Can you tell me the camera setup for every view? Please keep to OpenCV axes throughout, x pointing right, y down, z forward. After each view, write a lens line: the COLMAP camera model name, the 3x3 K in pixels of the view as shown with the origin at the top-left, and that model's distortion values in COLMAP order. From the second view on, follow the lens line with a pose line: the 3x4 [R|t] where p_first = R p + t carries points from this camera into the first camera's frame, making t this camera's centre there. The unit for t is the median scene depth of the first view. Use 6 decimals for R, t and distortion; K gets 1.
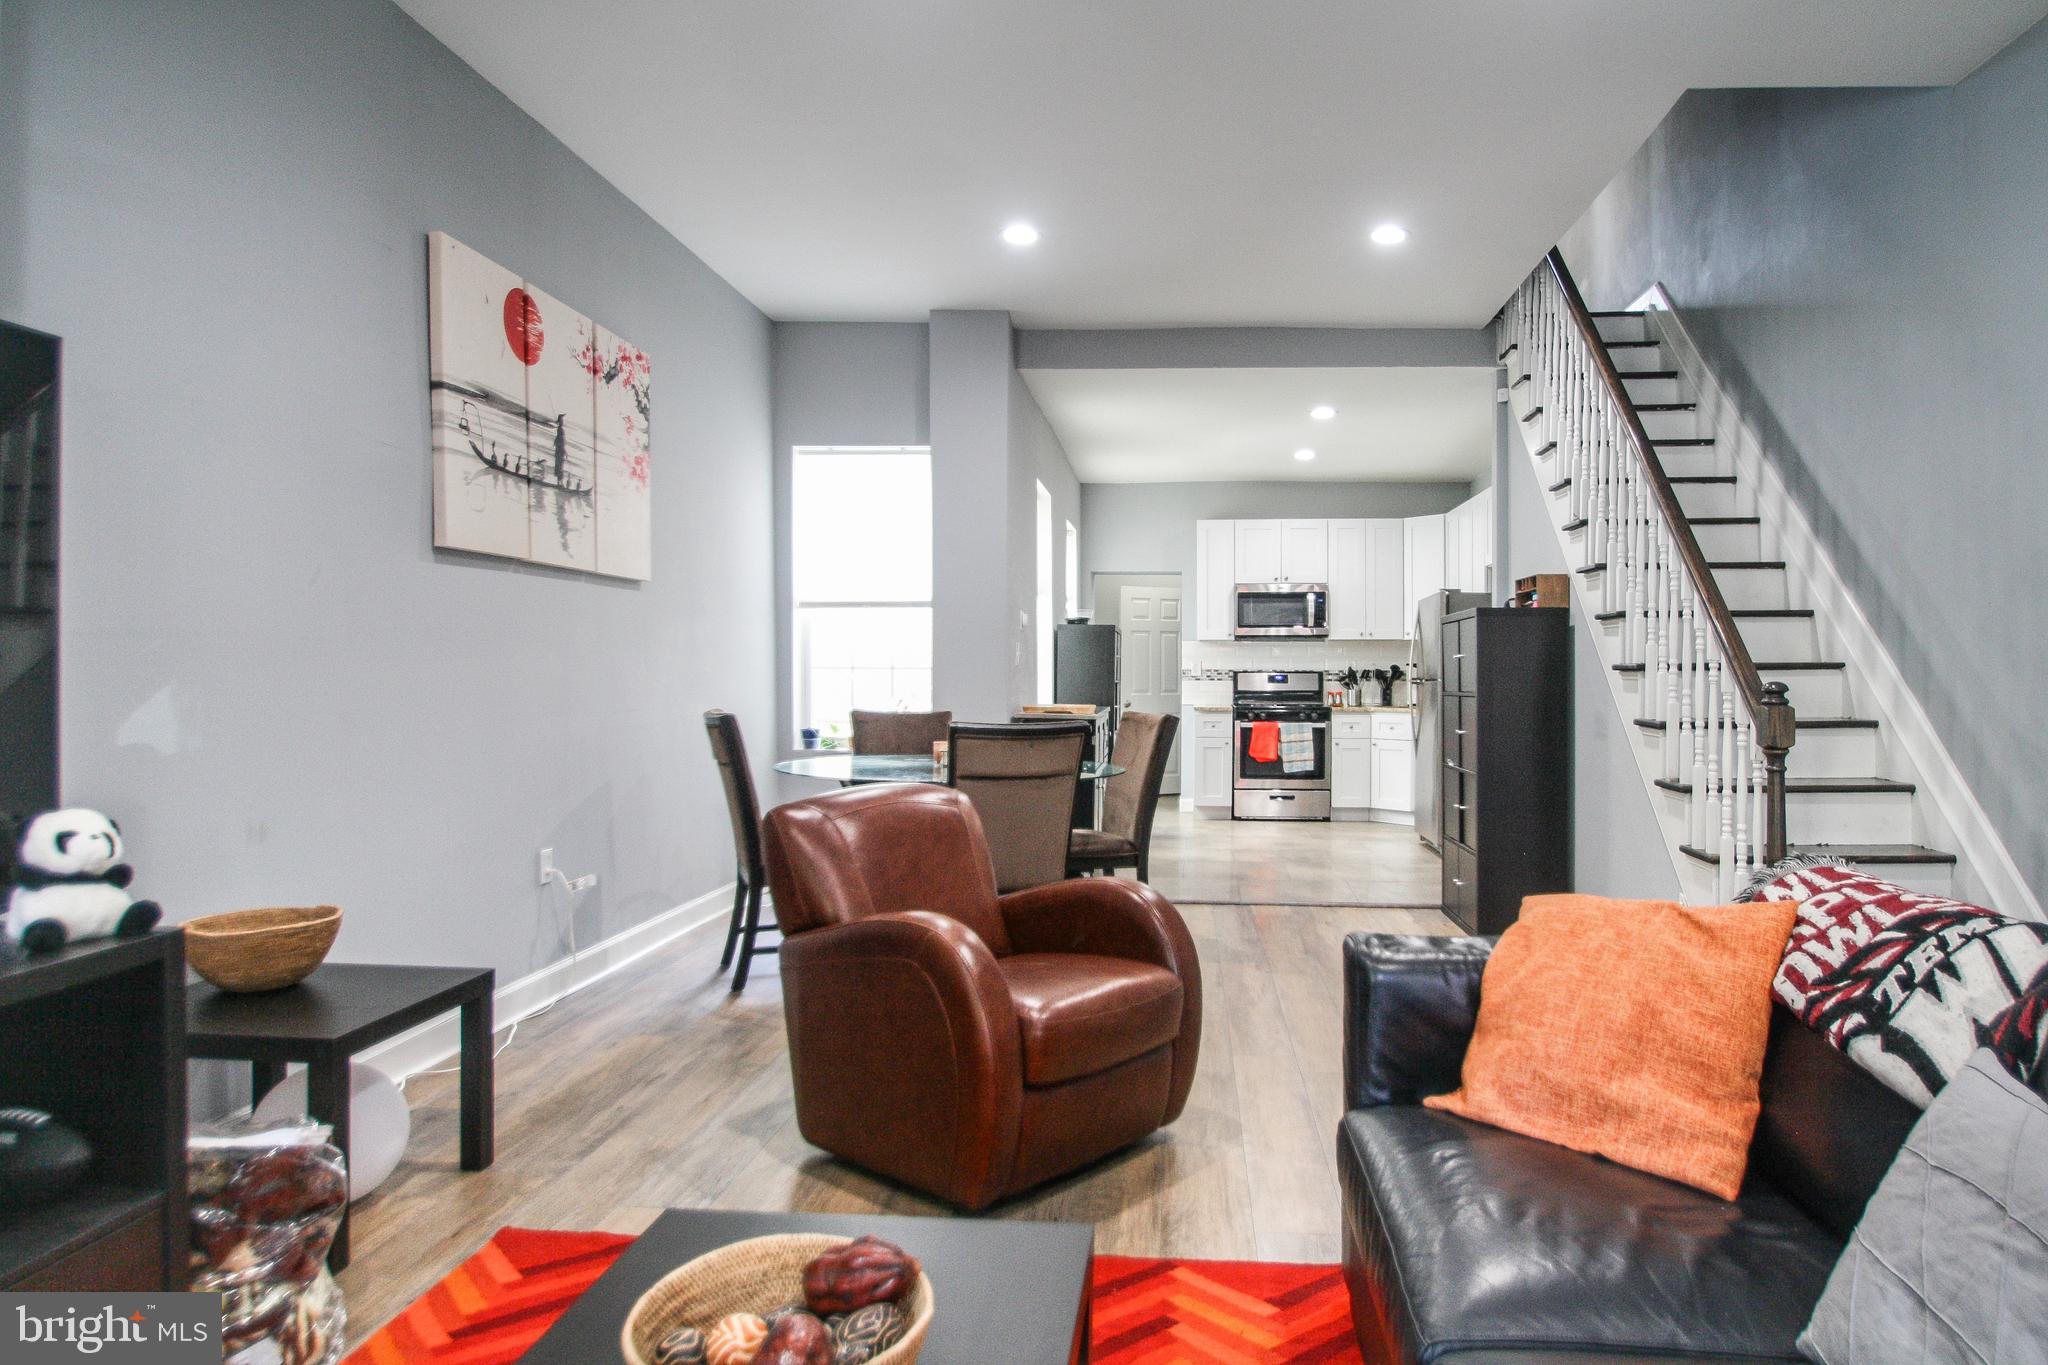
lens RADIAL K [[1250.4, 0, 1132.4], [0, 1250.4, 680.7], [0, 0, 1]] dist [-0.019695, -0.002192]
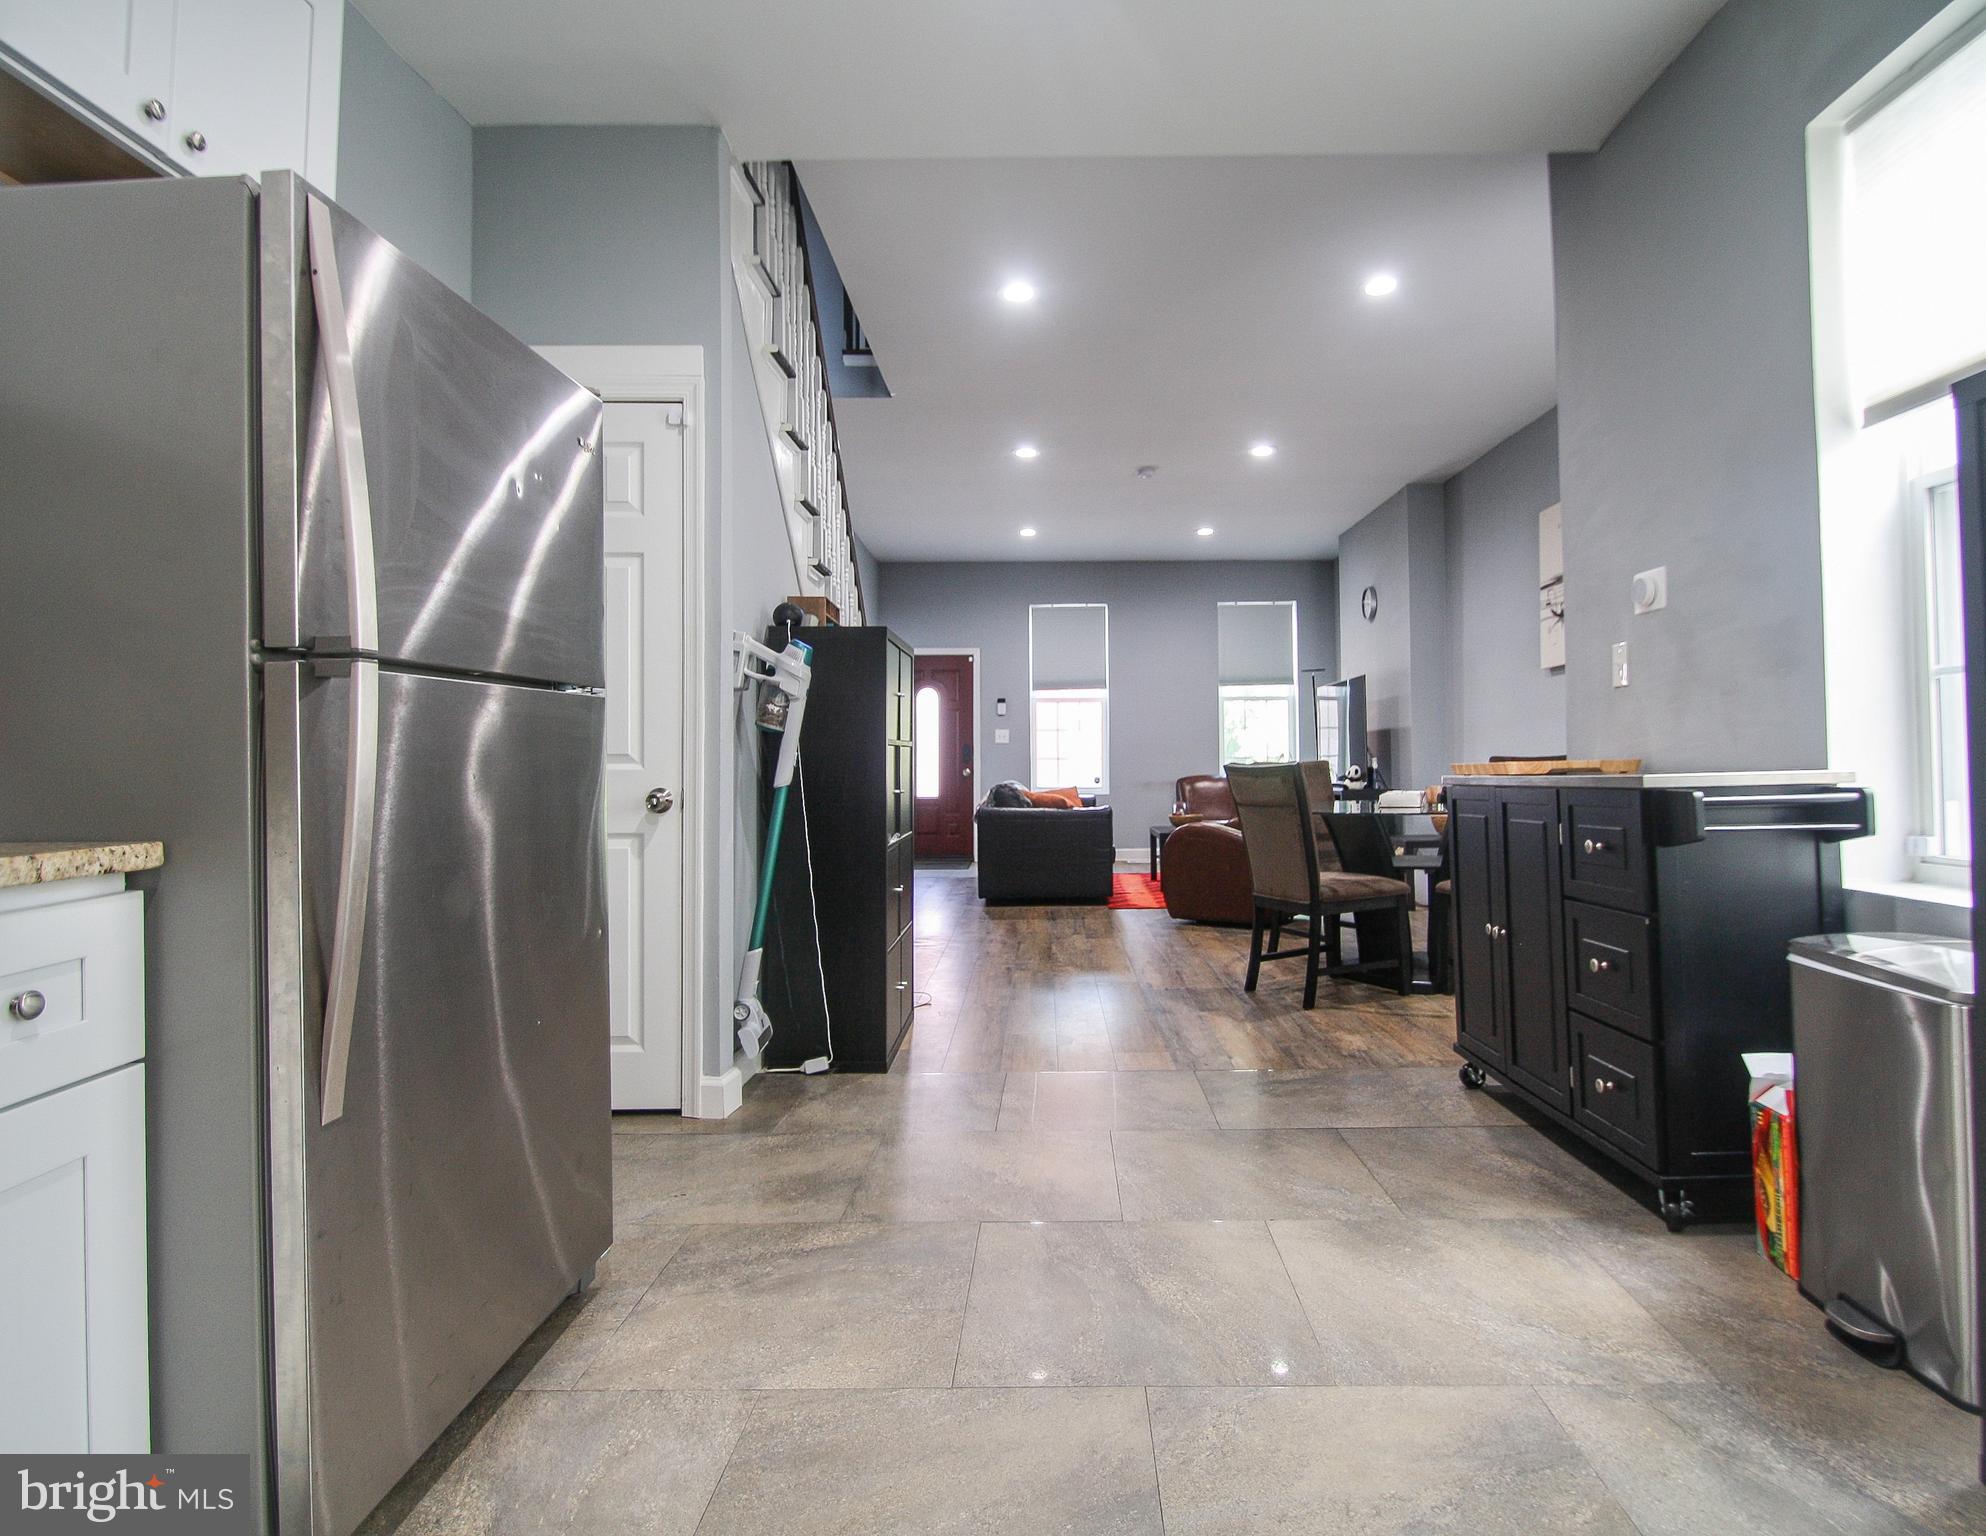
lens RADIAL K [[1106.3, 0, 1055.5], [0, 1106.3, 704.3], [0, 0, 1]] dist [-0.000522, -0.000535]
pose [[-0.998516, 0.000384, -0.054452, 0.253140], [0.003128, 0.998728, -0.050328, 0.027656], [0.054363, -0.050424, -0.997247, 2.128719]]
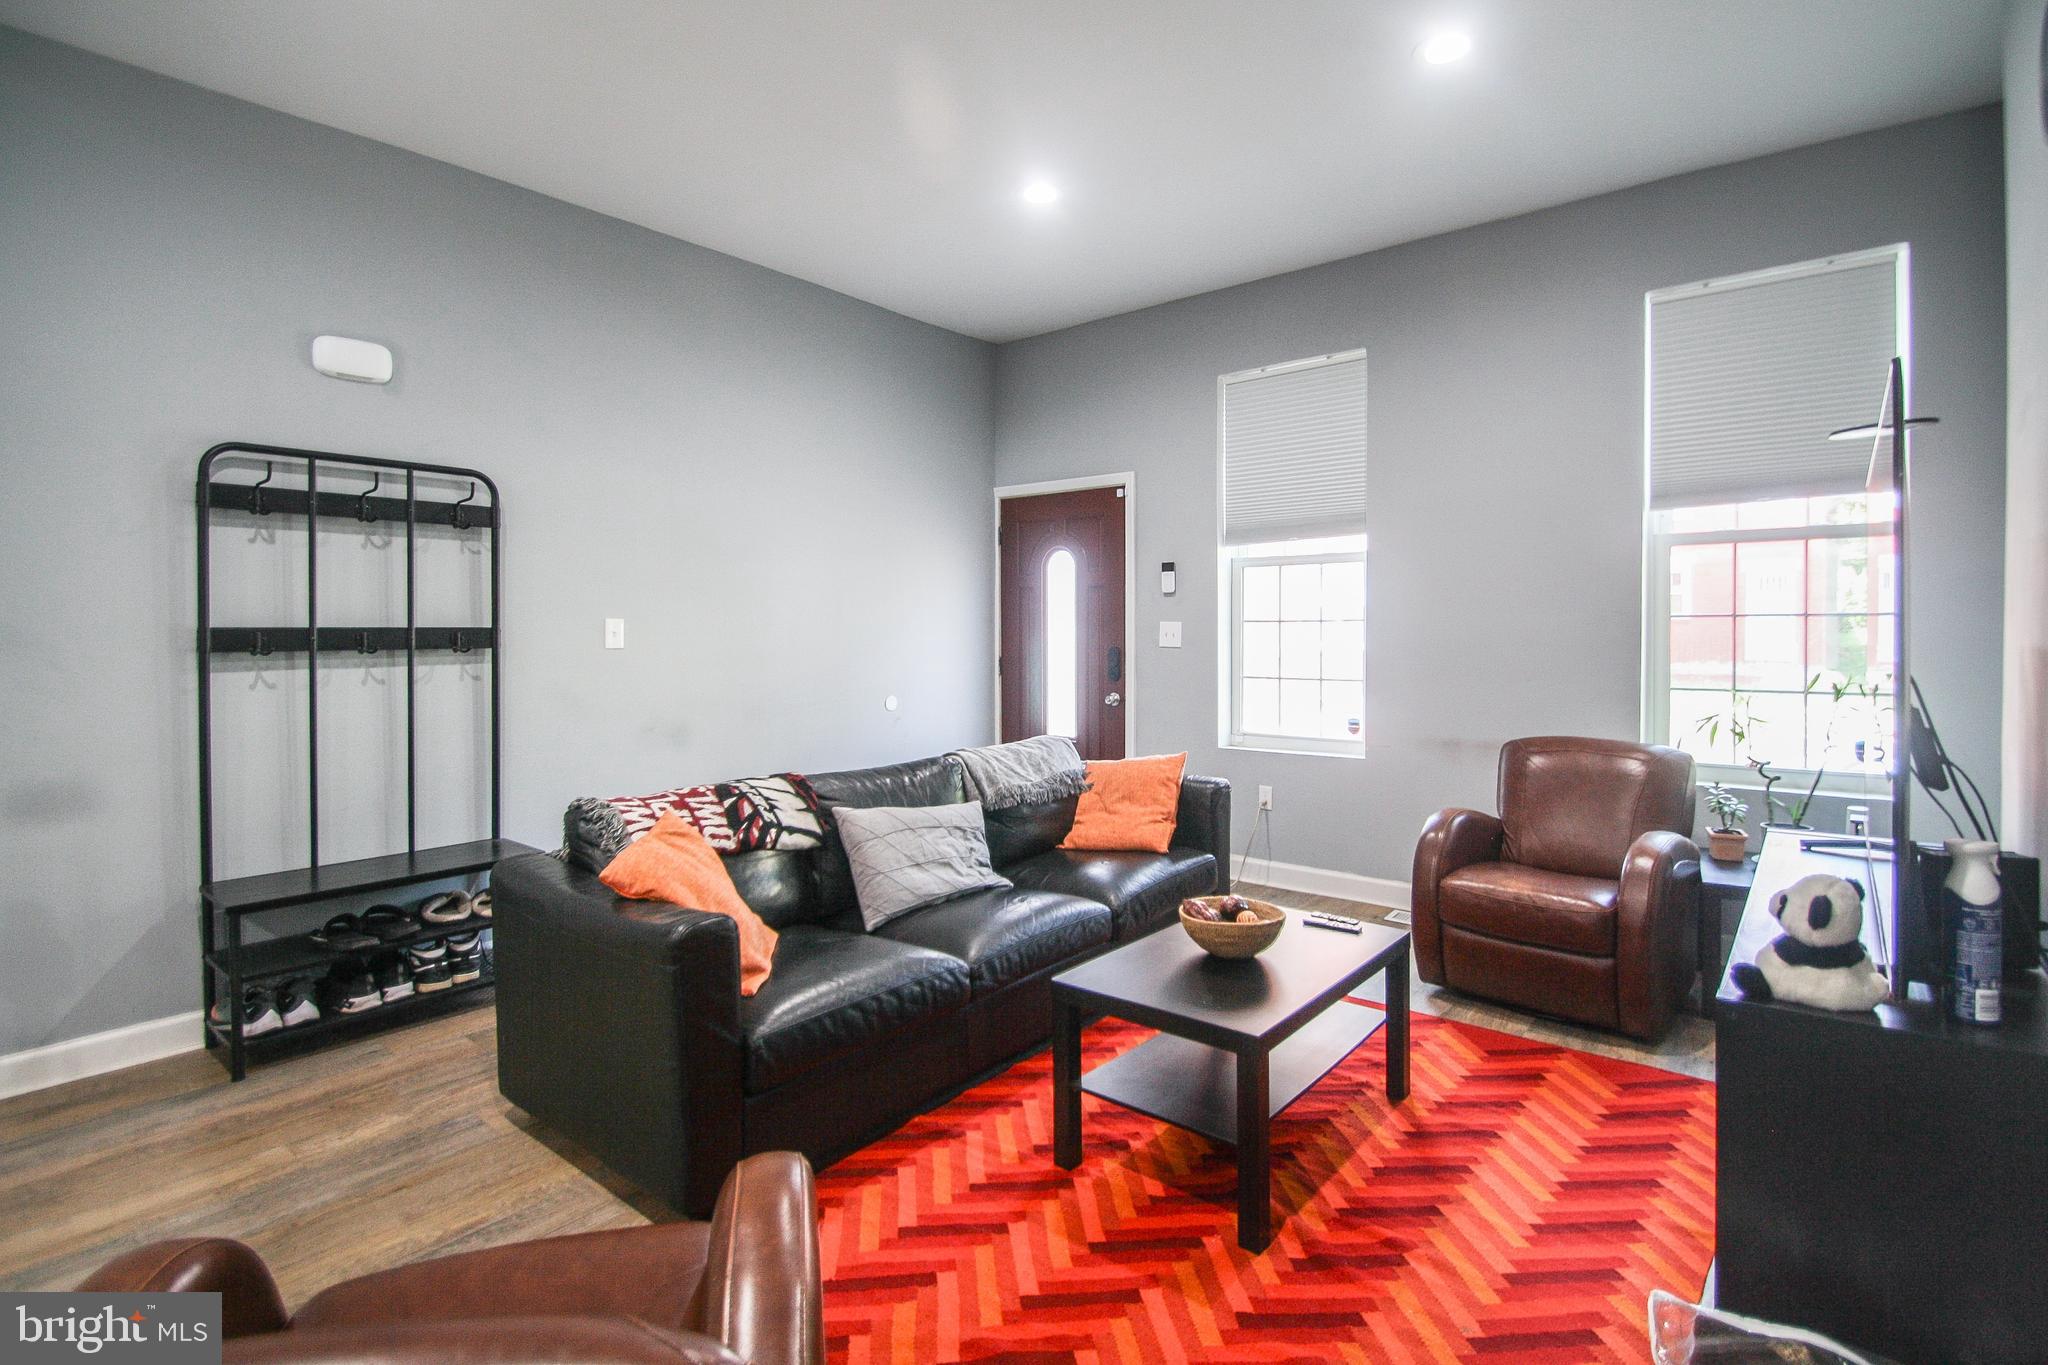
lens RADIAL K [[980.6, 0, 1052.9], [0, 980.6, 644.8], [0, 0, 1]] dist [-0.000306, -0.000242]
pose [[-0.807513, -0.007751, 0.589799, -0.310759], [0.006722, 0.999728, 0.022342, -0.036797], [-0.589811, 0.022006, -0.807241, 0.743439]]
